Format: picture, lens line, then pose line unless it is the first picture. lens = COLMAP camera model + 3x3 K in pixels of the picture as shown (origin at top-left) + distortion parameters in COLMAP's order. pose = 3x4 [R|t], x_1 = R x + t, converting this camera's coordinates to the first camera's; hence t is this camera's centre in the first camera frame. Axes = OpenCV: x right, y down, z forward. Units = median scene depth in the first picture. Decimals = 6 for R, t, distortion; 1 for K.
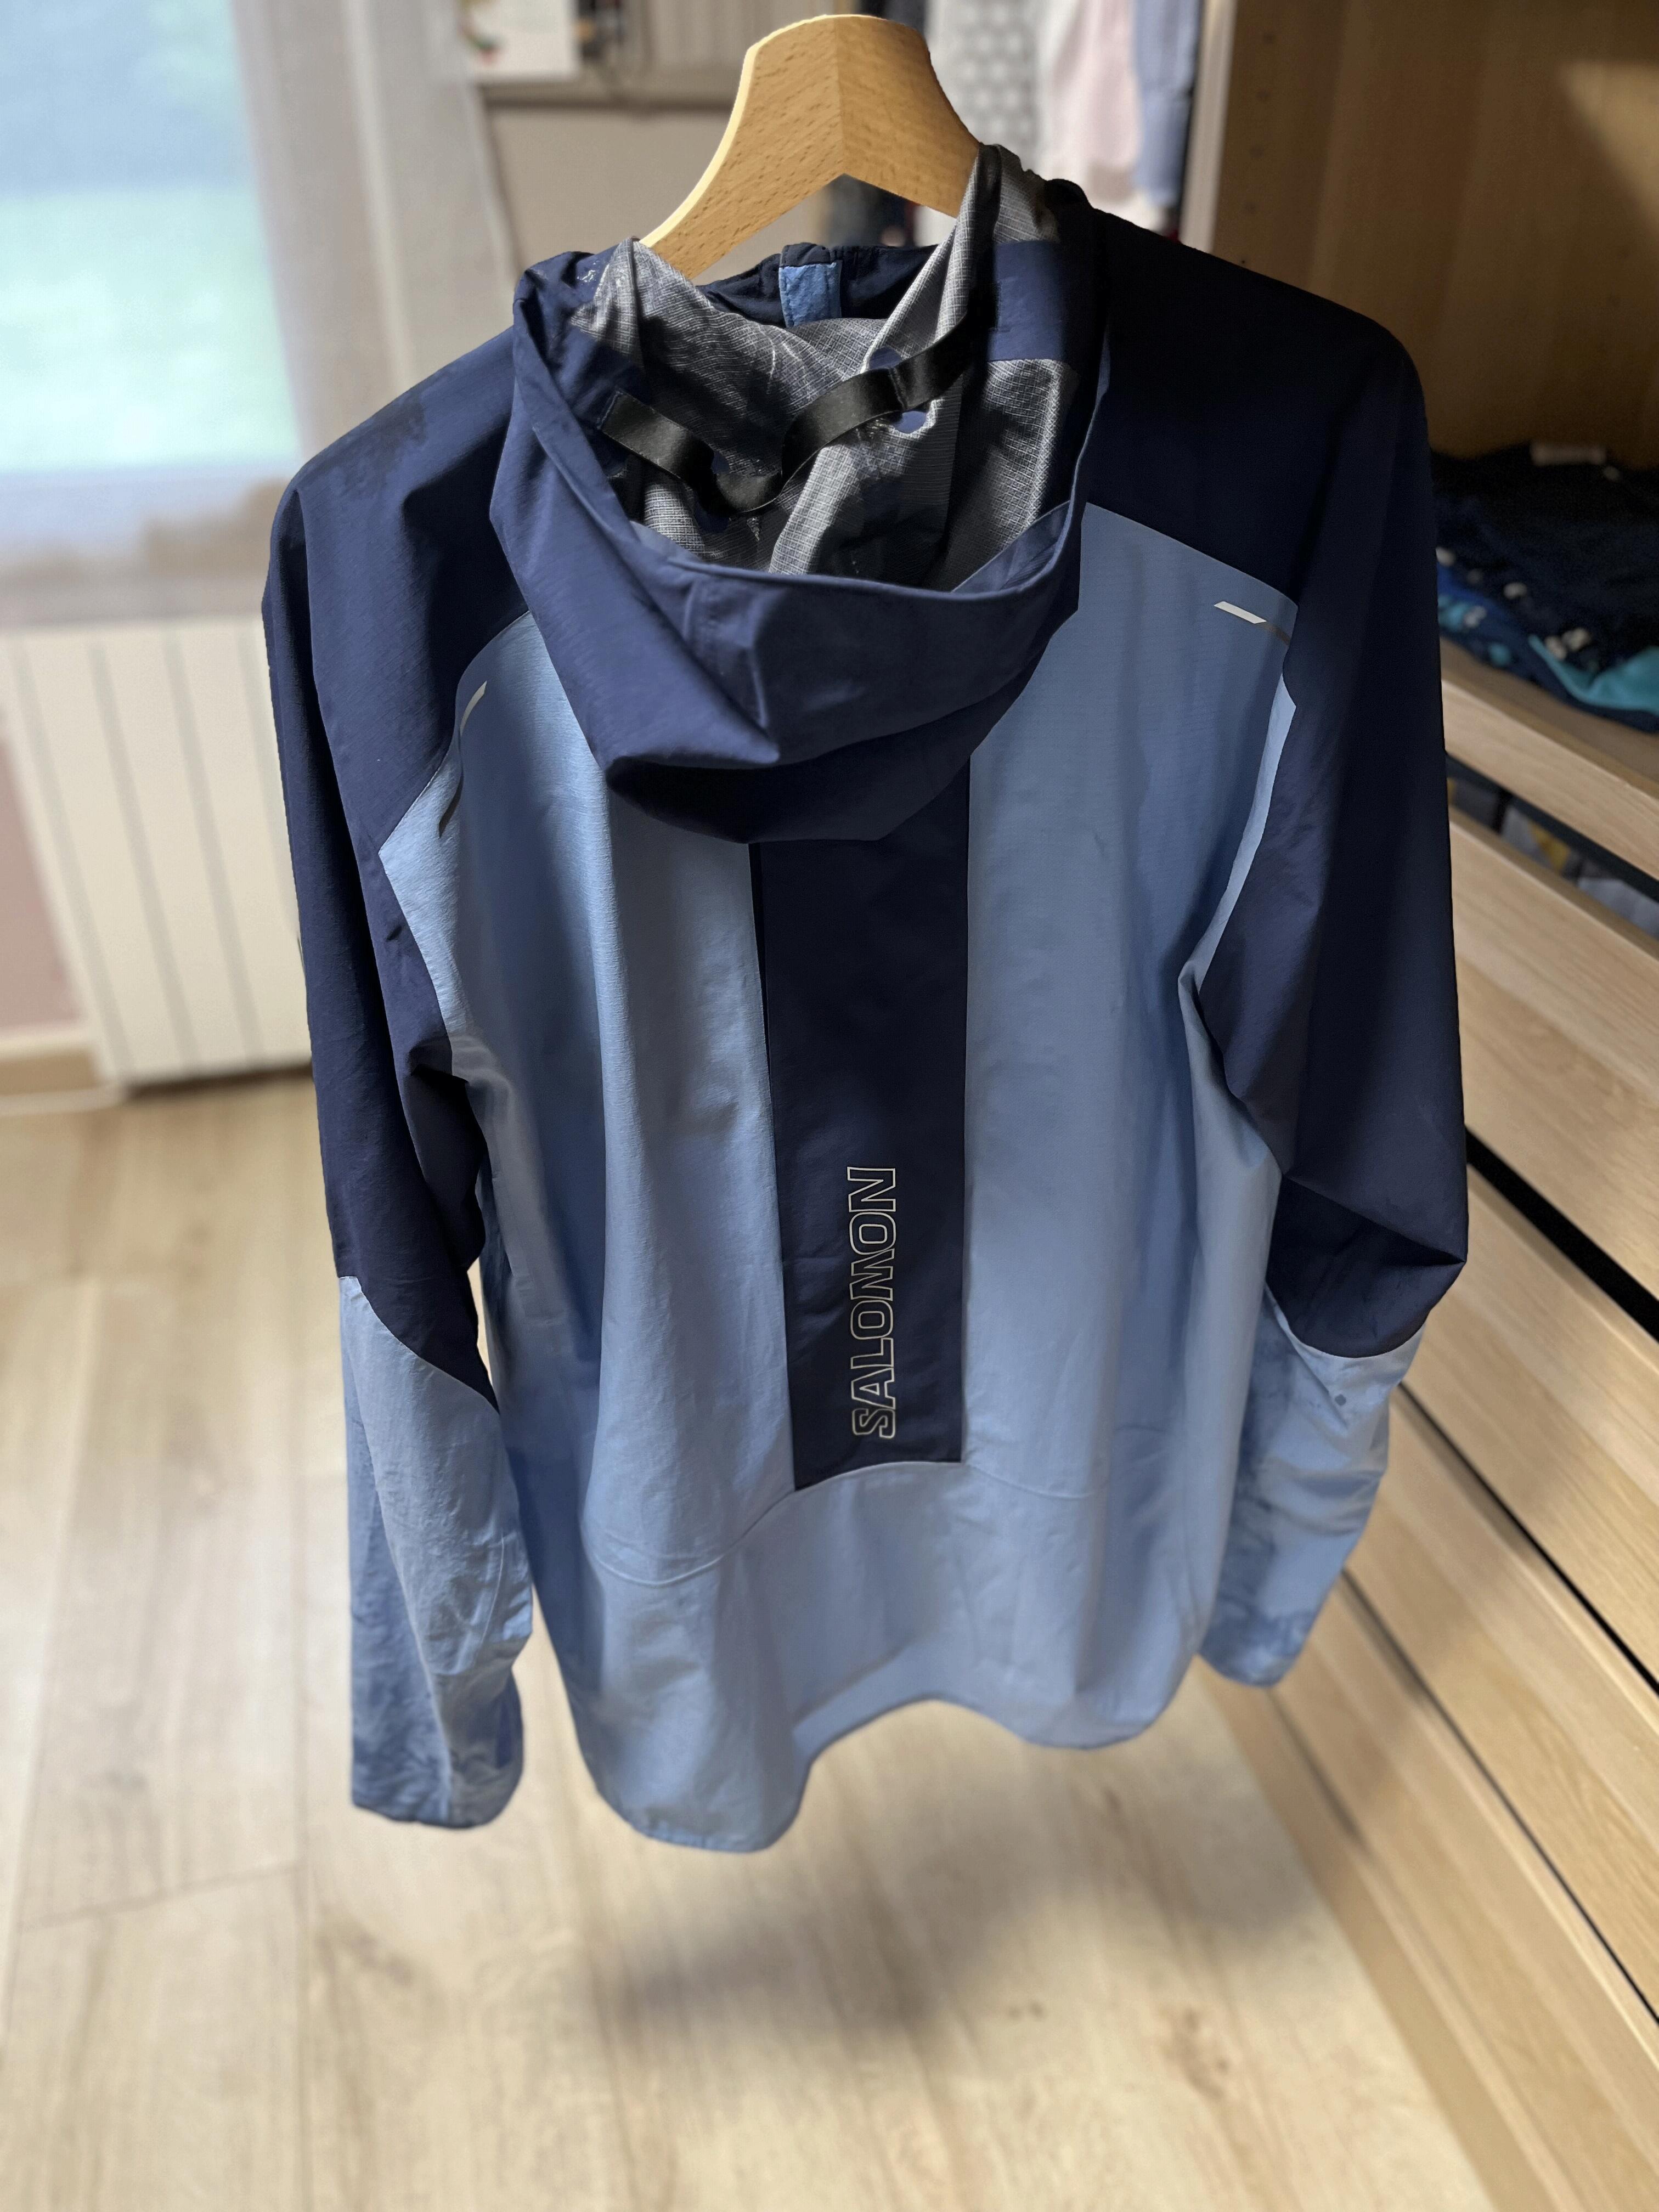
lens RADIAL K [[1860.9, 0, 808.0], [0, 1860.9, 1066.0], [0, 0, 1]] dist [0.054878, -0.109596]
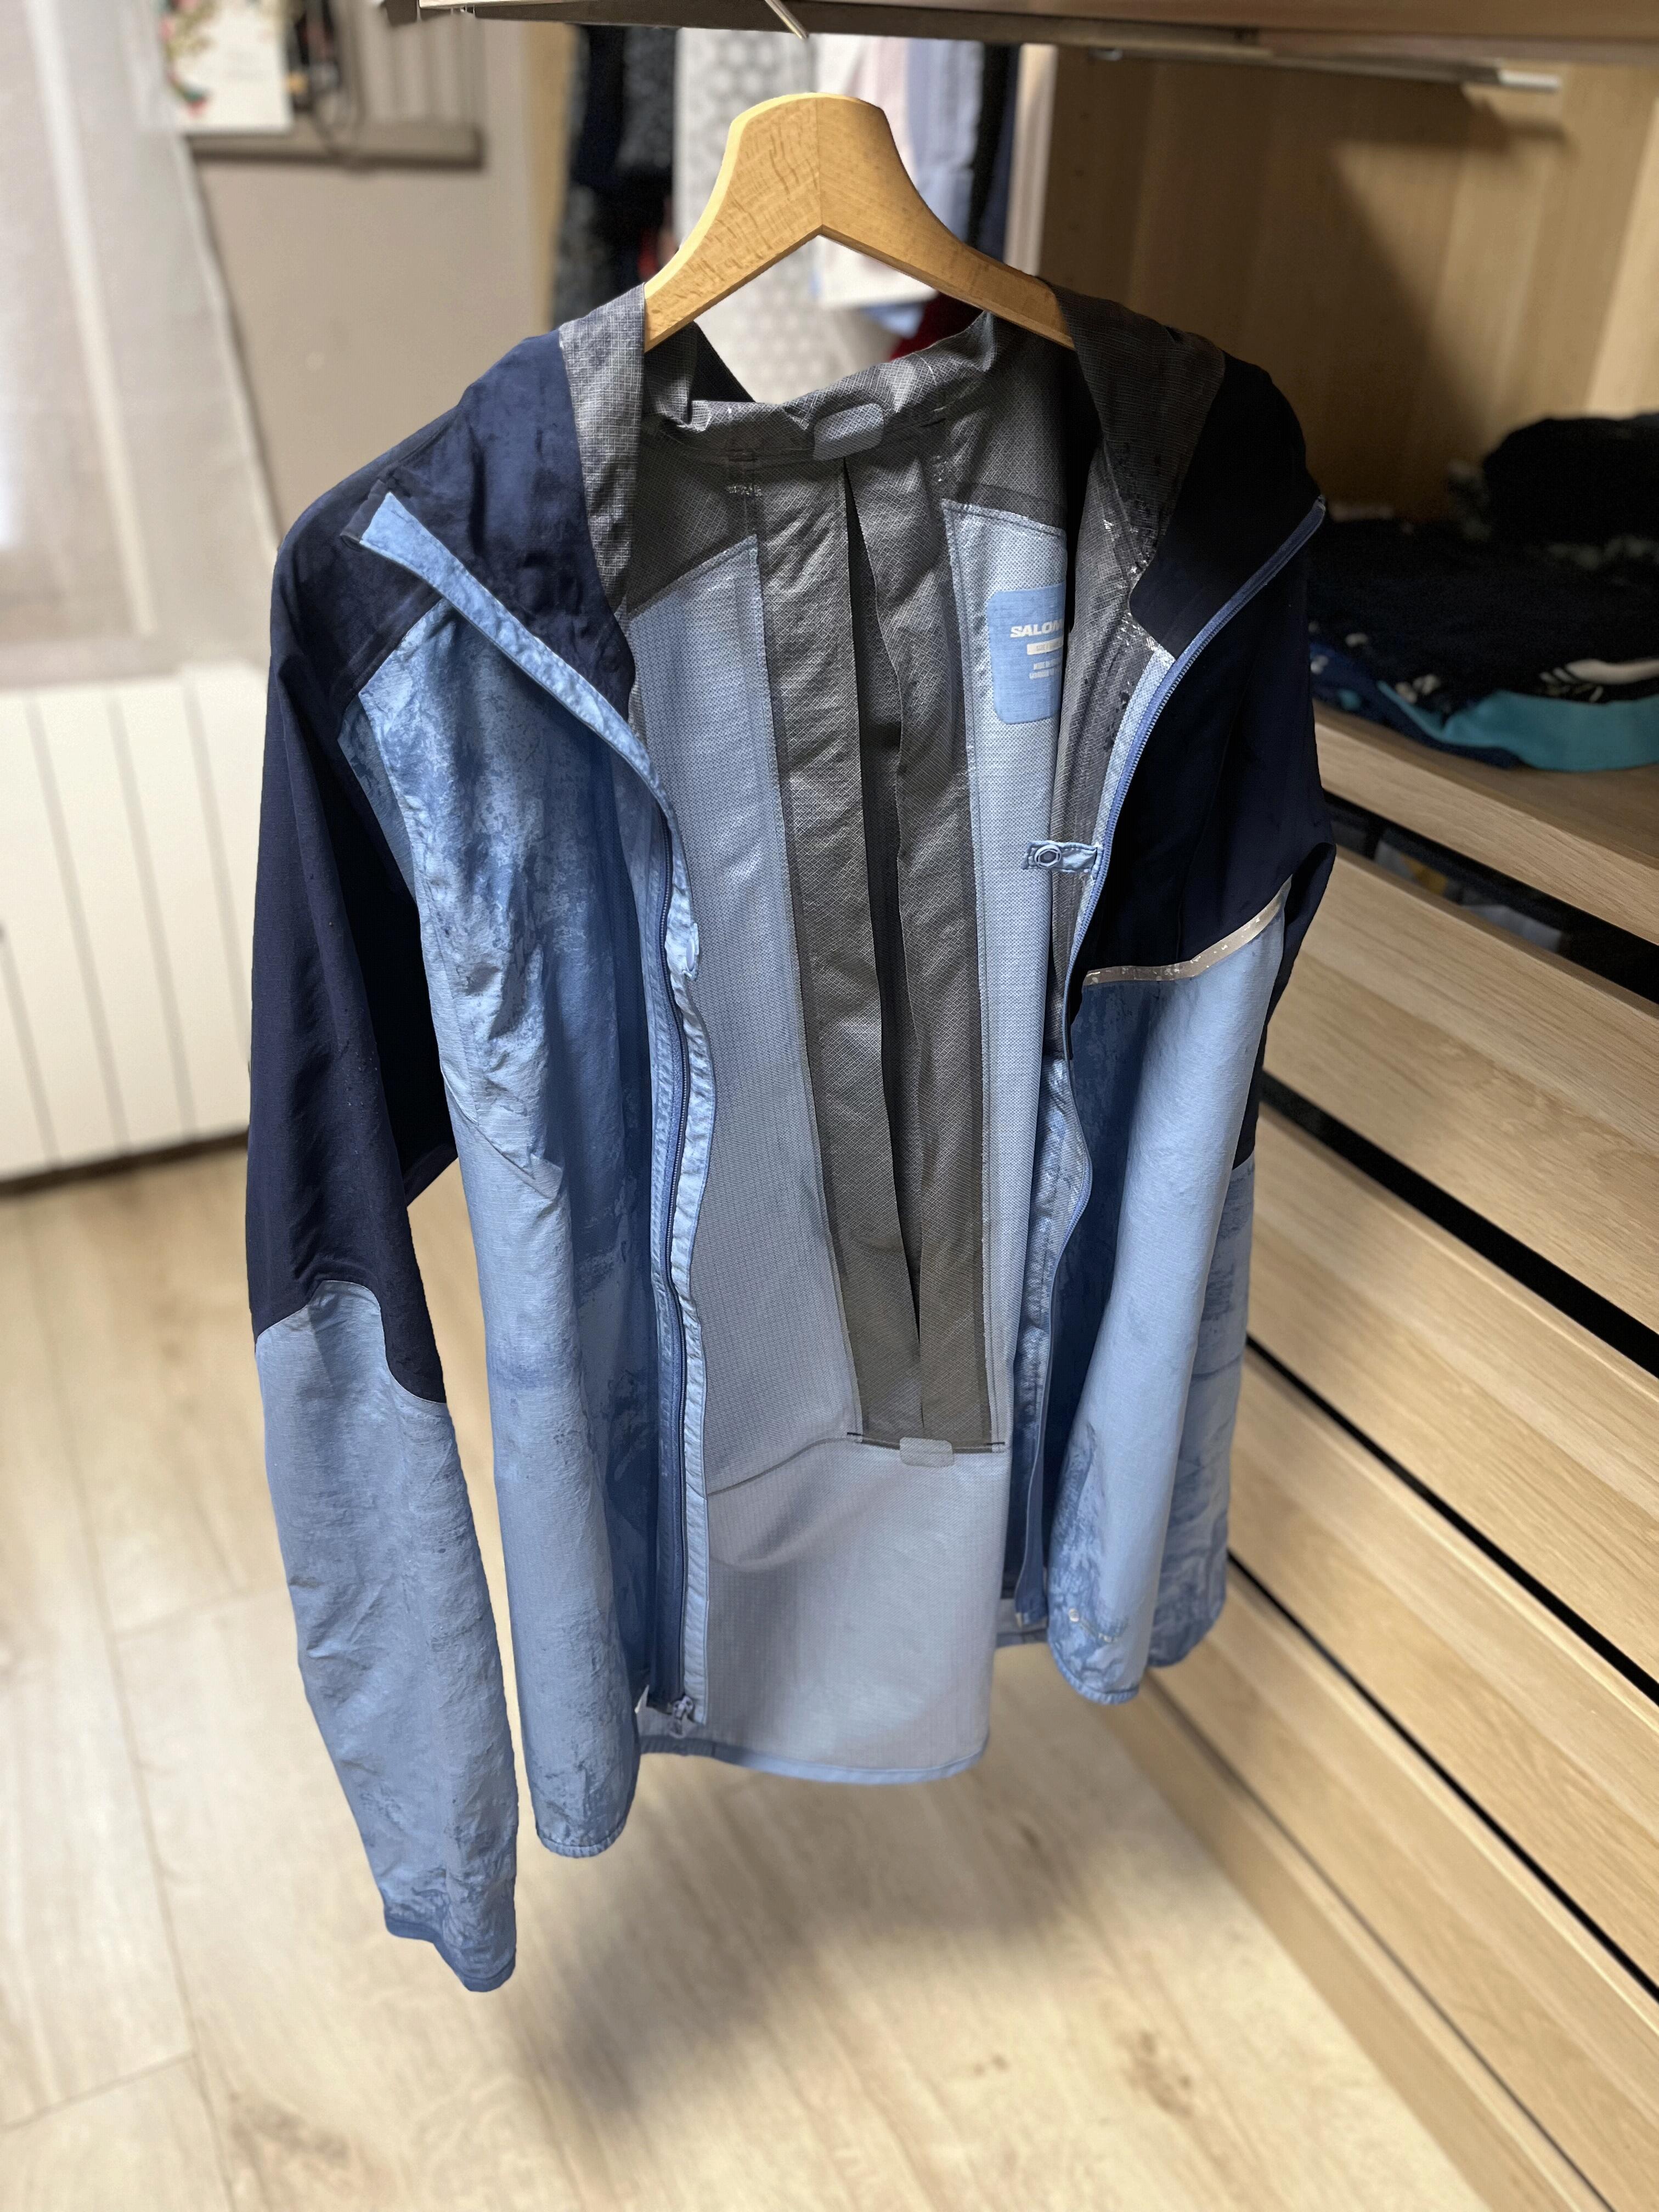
lens RADIAL K [[1860.9, 0, 896.2], [0, 1860.9, 1061.6], [0, 0, 1]] dist [0.054878, -0.109596]
pose [[0.973752, -0.077793, 0.213905, -0.111908], [0.083317, 0.996380, -0.016914, -0.016090], [-0.211815, 0.034292, 0.976708, 0.020148]]
